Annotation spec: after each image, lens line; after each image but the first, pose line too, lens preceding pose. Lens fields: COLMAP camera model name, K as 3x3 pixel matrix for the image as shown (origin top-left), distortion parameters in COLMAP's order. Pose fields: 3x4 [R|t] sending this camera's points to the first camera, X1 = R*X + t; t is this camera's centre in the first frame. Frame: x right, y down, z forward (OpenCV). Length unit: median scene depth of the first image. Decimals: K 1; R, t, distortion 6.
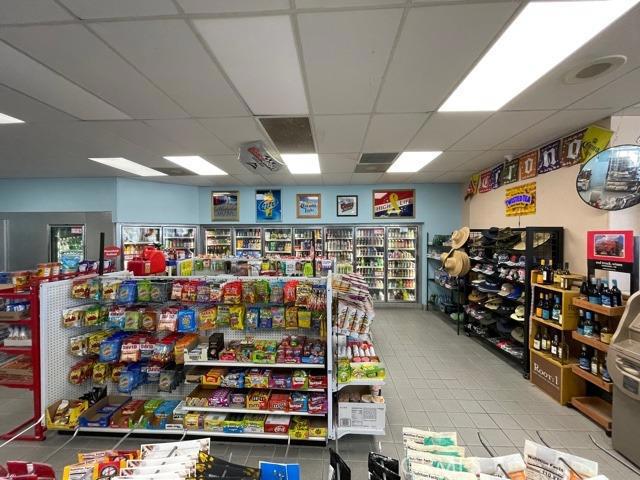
lens RADIAL K [[257.0, 0, 319.6], [0, 257.0, 239.2], [0, 0, 1]] dist [0.000113, 0.000005]
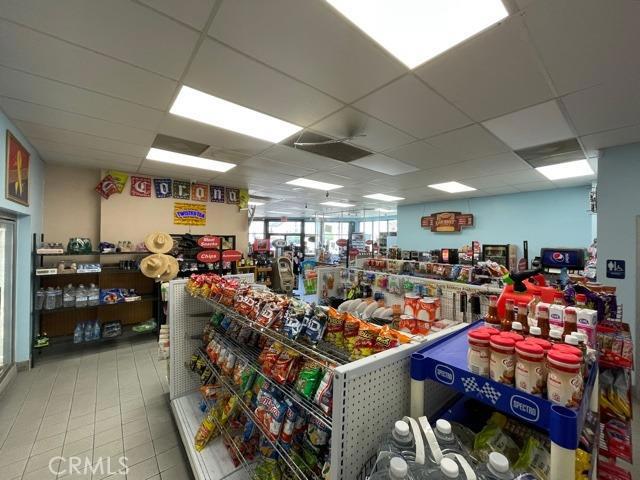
lens RADIAL K [[257.0, 0, 320.7], [0, 257.0, 240.0], [0, 0, 1]] dist [0.000113, 0.000005]
pose [[-0.678255, -0.000865, 0.734826, -0.724454], [0.001261, 0.999996, 0.002341, -0.016913], [-0.734825, 0.002515, -0.678252, 1.475705]]
